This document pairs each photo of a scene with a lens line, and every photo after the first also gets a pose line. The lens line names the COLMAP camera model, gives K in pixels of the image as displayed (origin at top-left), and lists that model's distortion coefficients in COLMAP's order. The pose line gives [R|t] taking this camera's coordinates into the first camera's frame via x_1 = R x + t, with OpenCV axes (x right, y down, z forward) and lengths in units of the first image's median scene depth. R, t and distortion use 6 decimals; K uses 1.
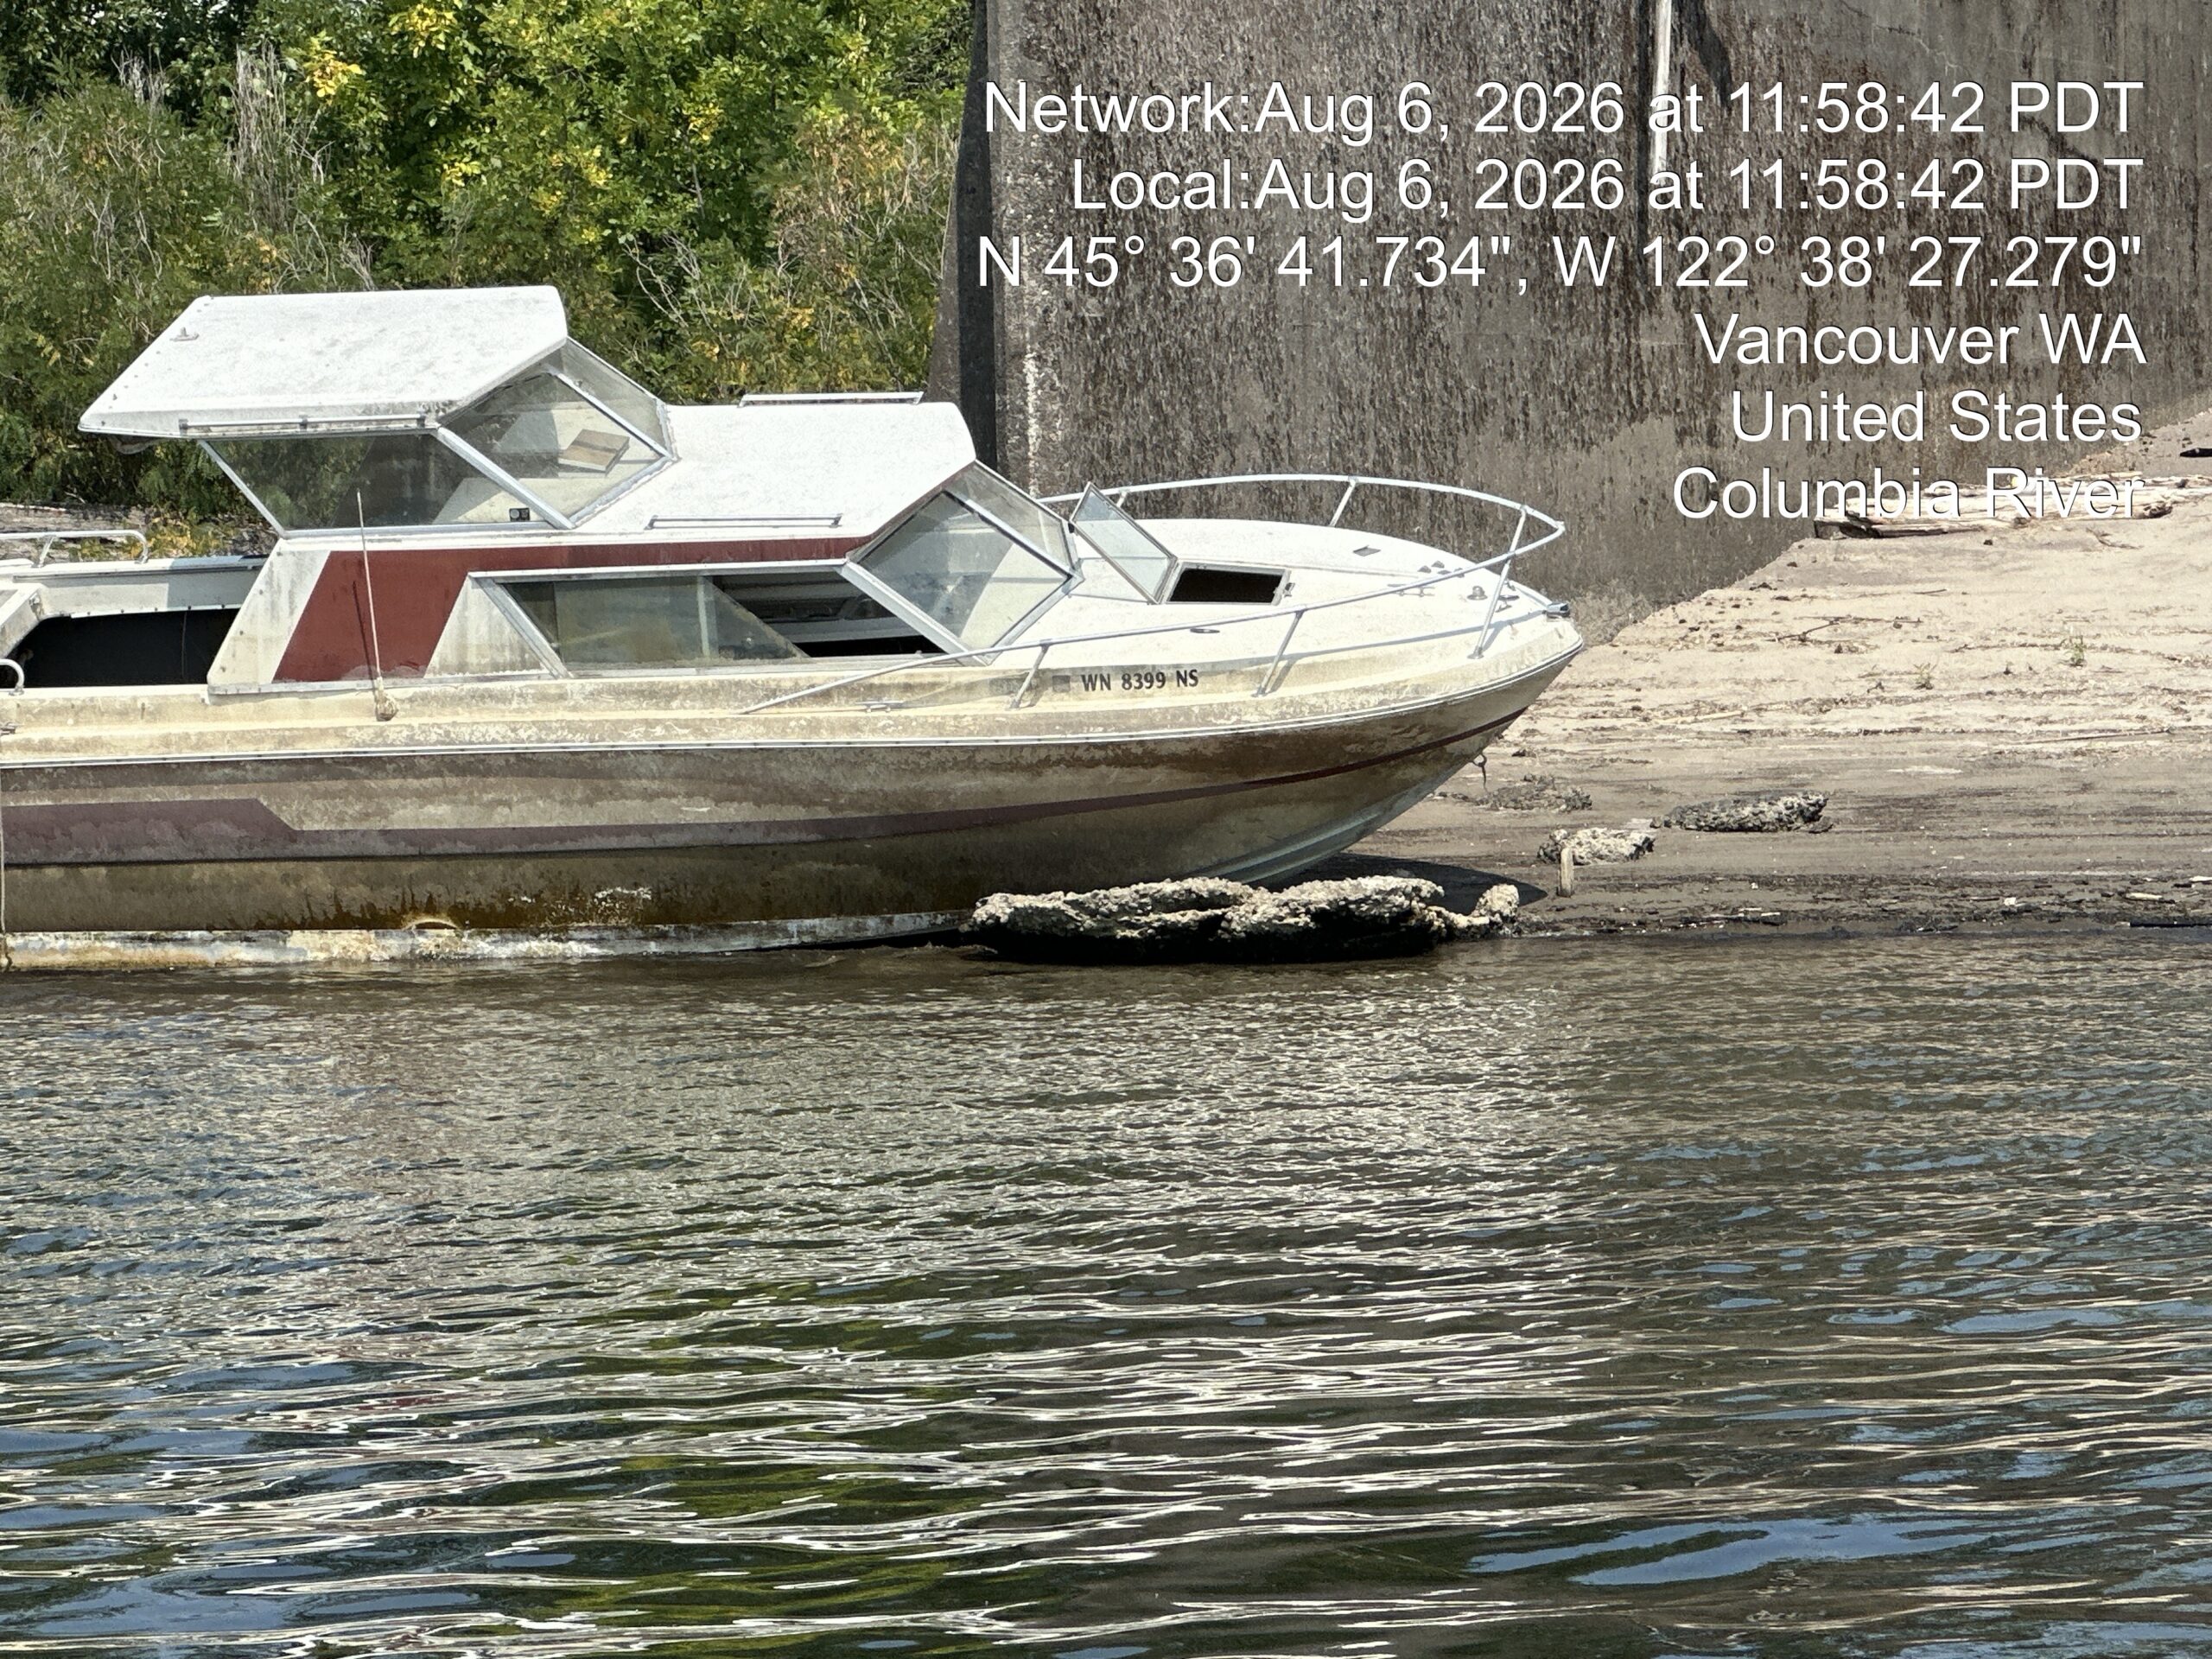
lens RADIAL K [[8074.5, 0, 1105.3], [0, 8074.5, 816.9], [0, 0, 1]] dist [-0.199948, 0.000000]
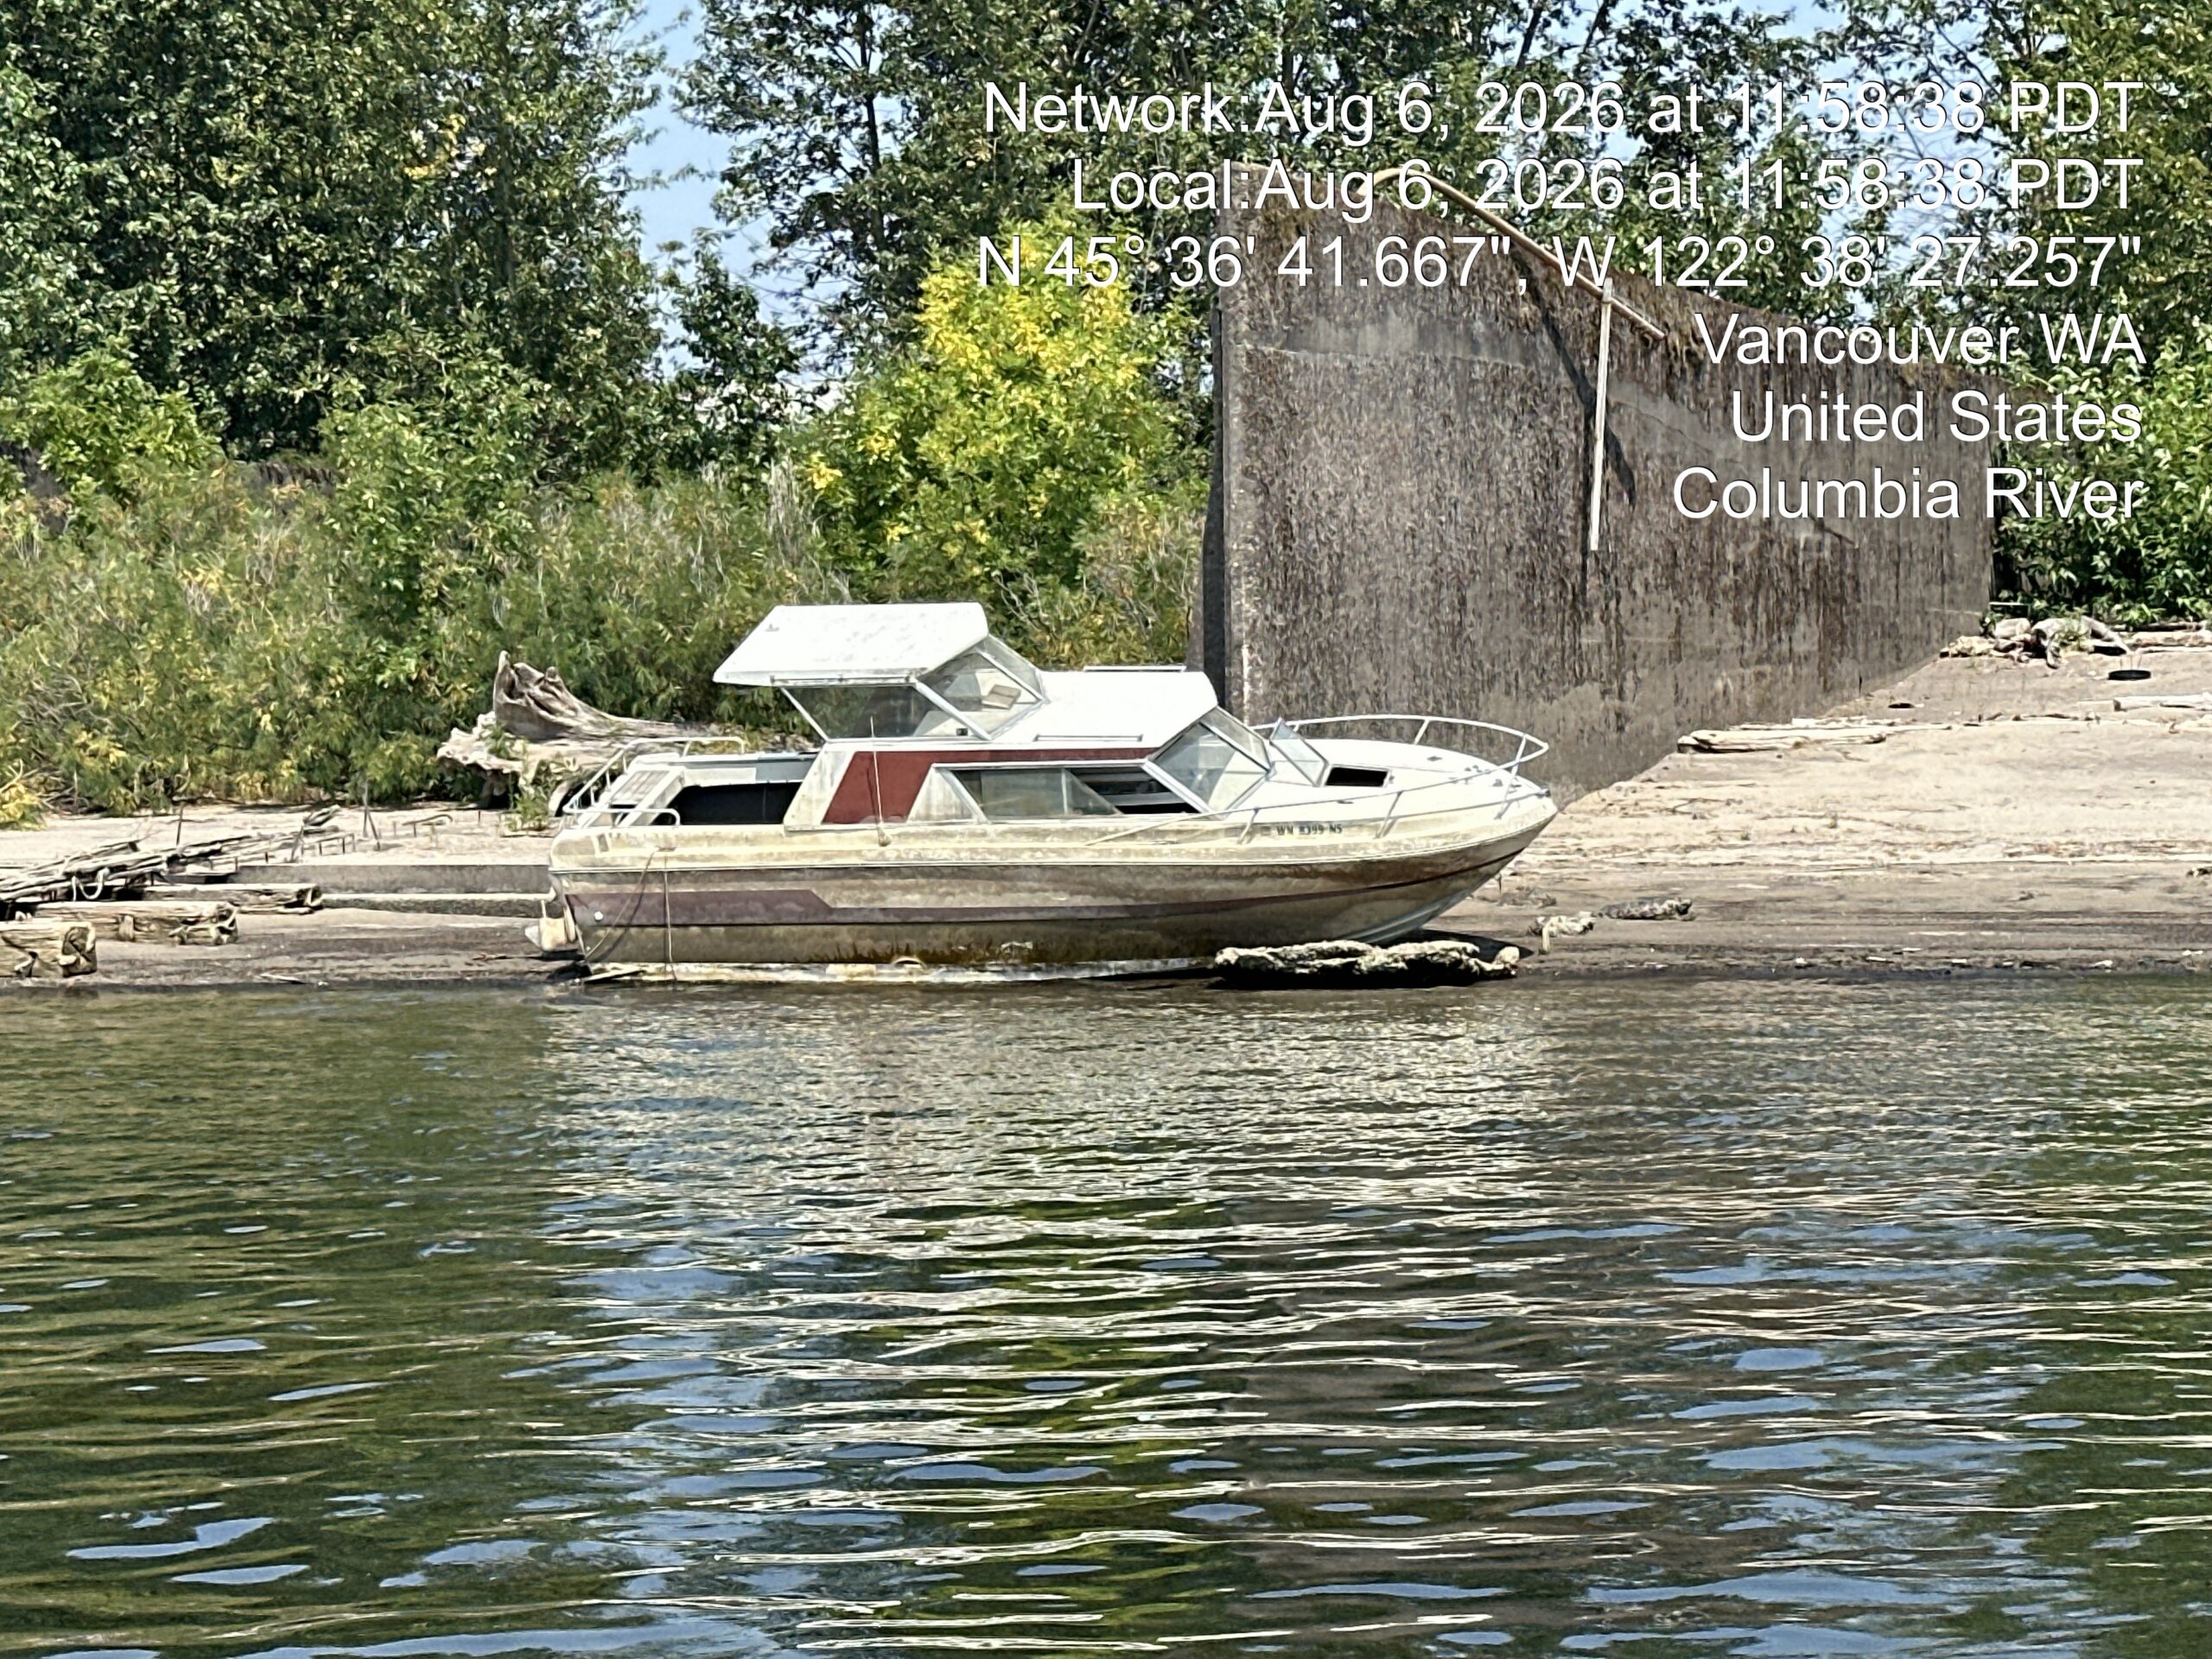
lens RADIAL K [[4926.9, 0, 1106.0], [0, 4926.9, 839.4], [0, 0, 1]] dist [0.138617, 0.000000]
pose [[0.999745, 0.012868, -0.018568, -0.019756], [-0.013148, 0.999800, -0.015087, 0.002234], [0.018370, 0.015328, 0.999714, -0.086208]]
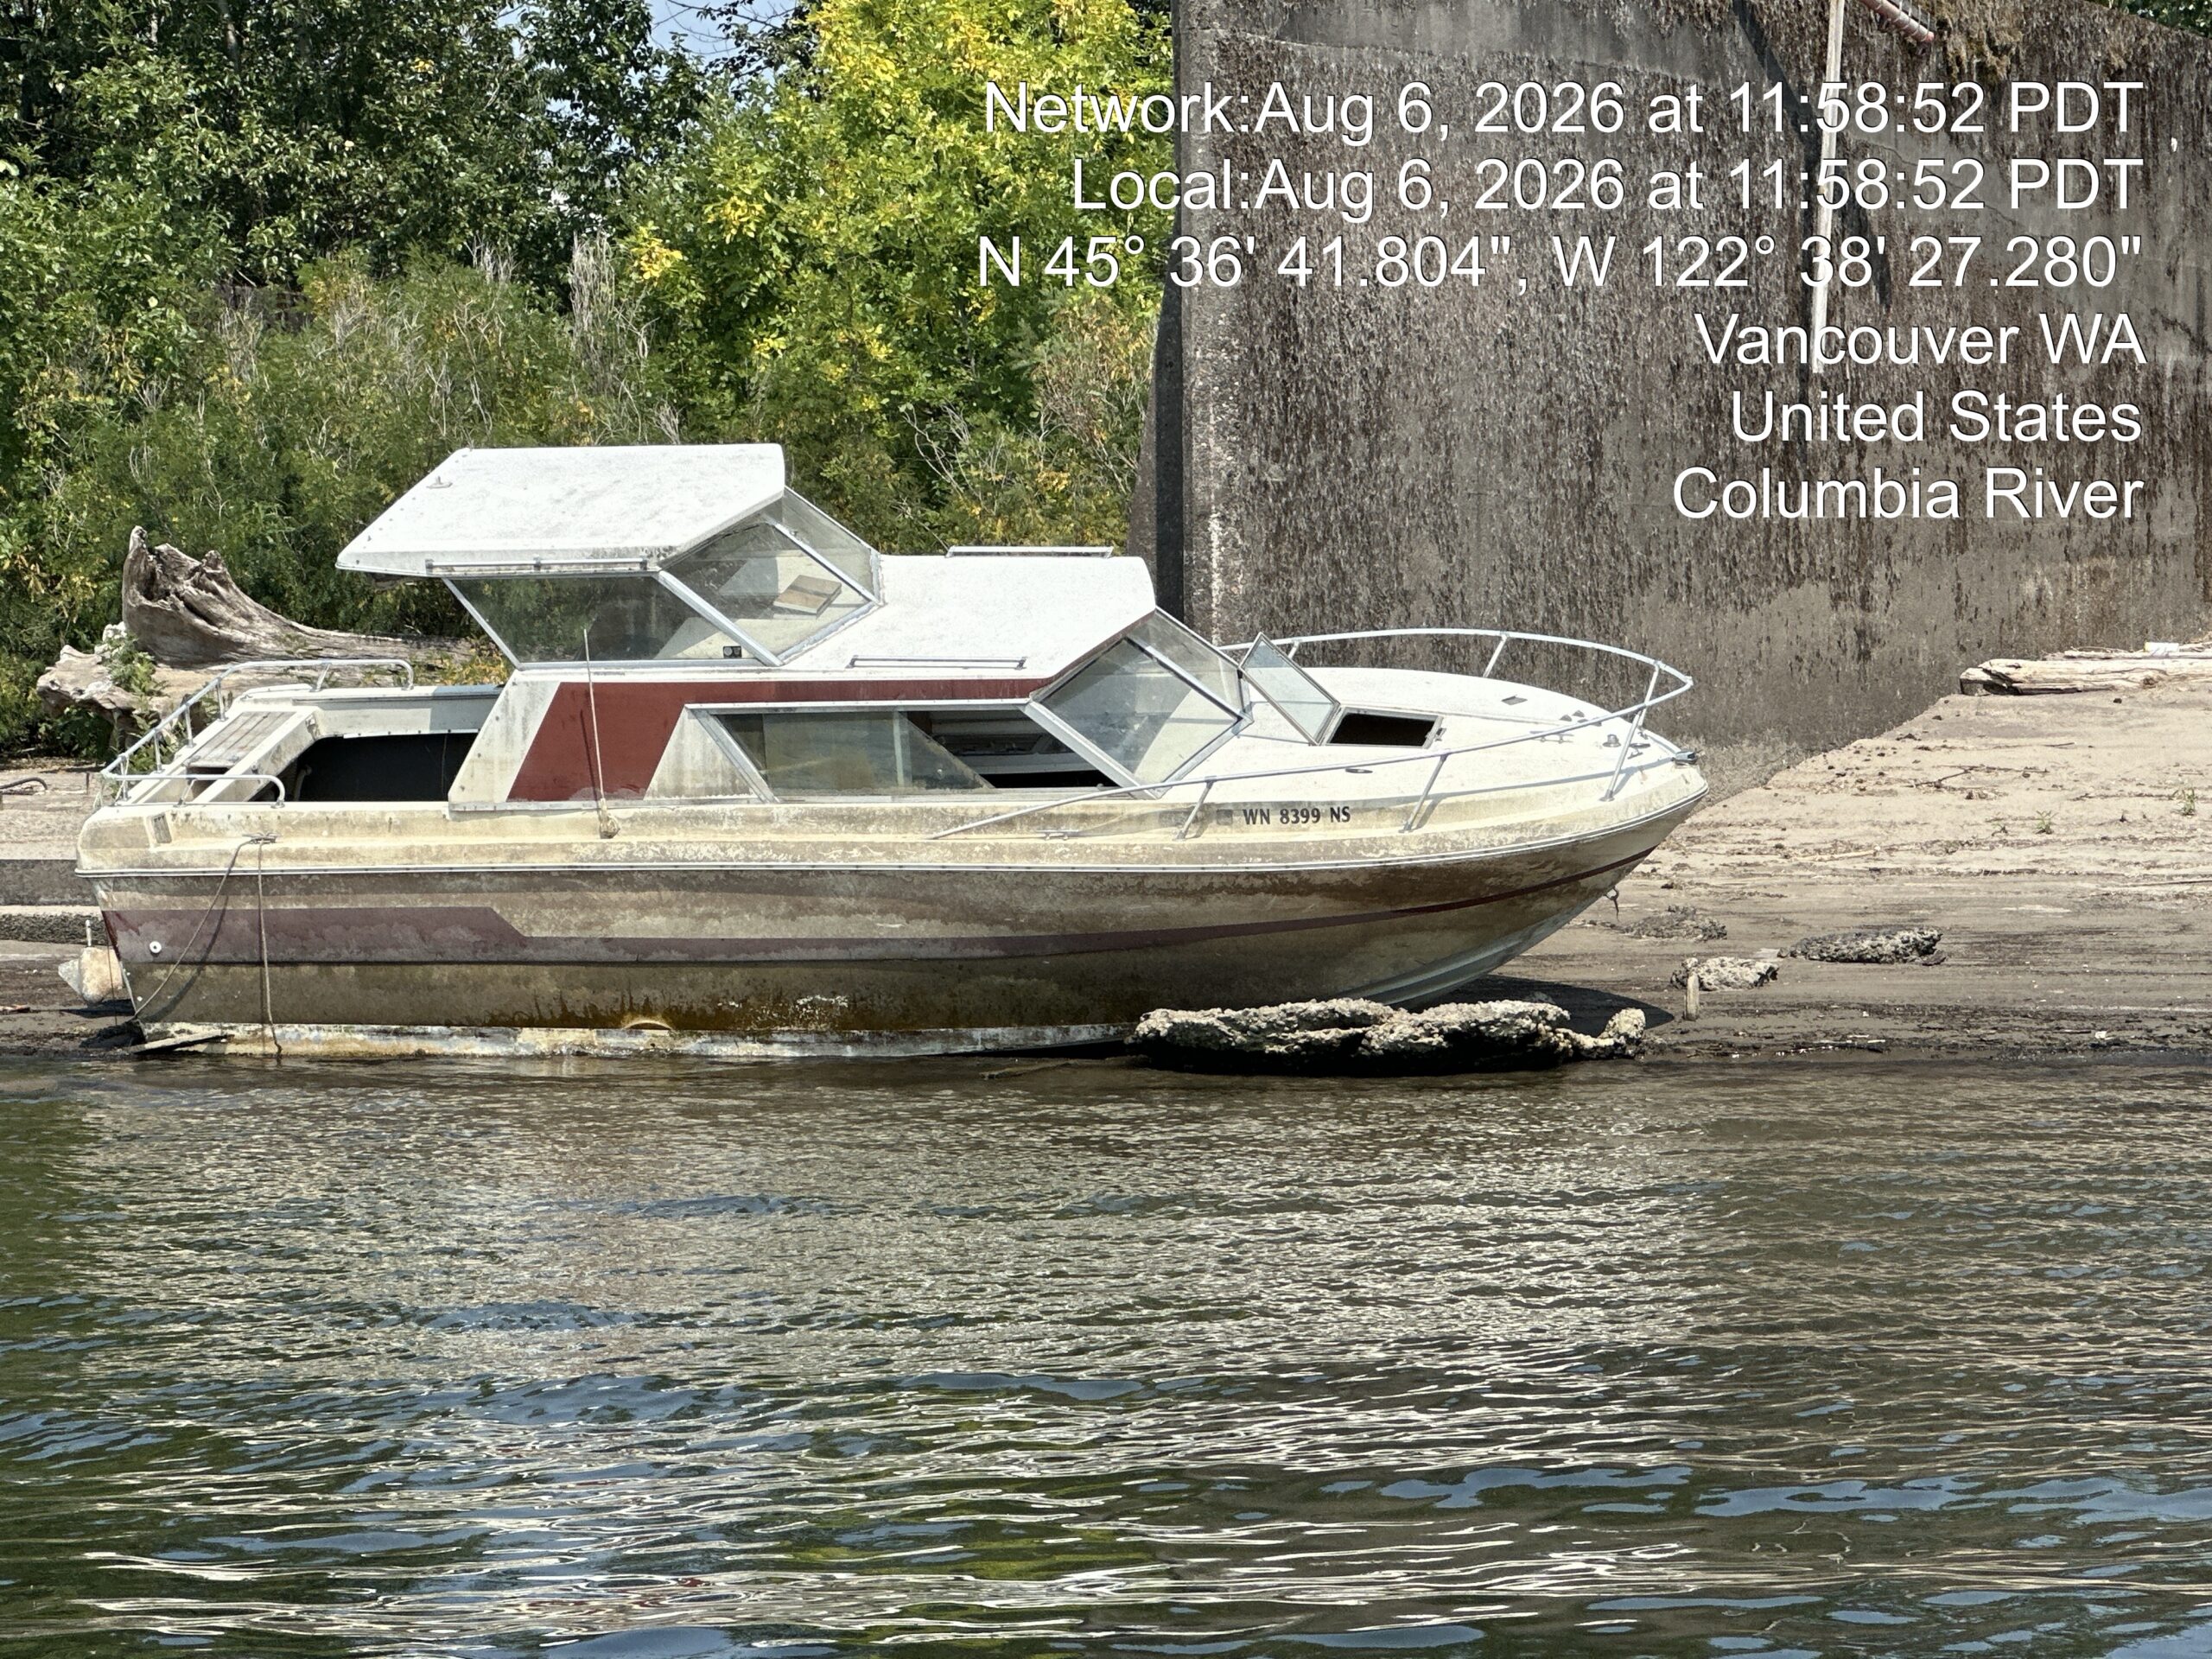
lens RADIAL K [[6648.8, 0, 1105.4], [0, 6648.8, 837.4], [0, 0, 1]] dist [-0.061824, 0.000000]
pose [[0.998260, 0.019598, -0.055613, 0.027685], [-0.020165, 0.999750, -0.009653, -0.004612], [0.055410, 0.010758, 0.998406, 0.101073]]
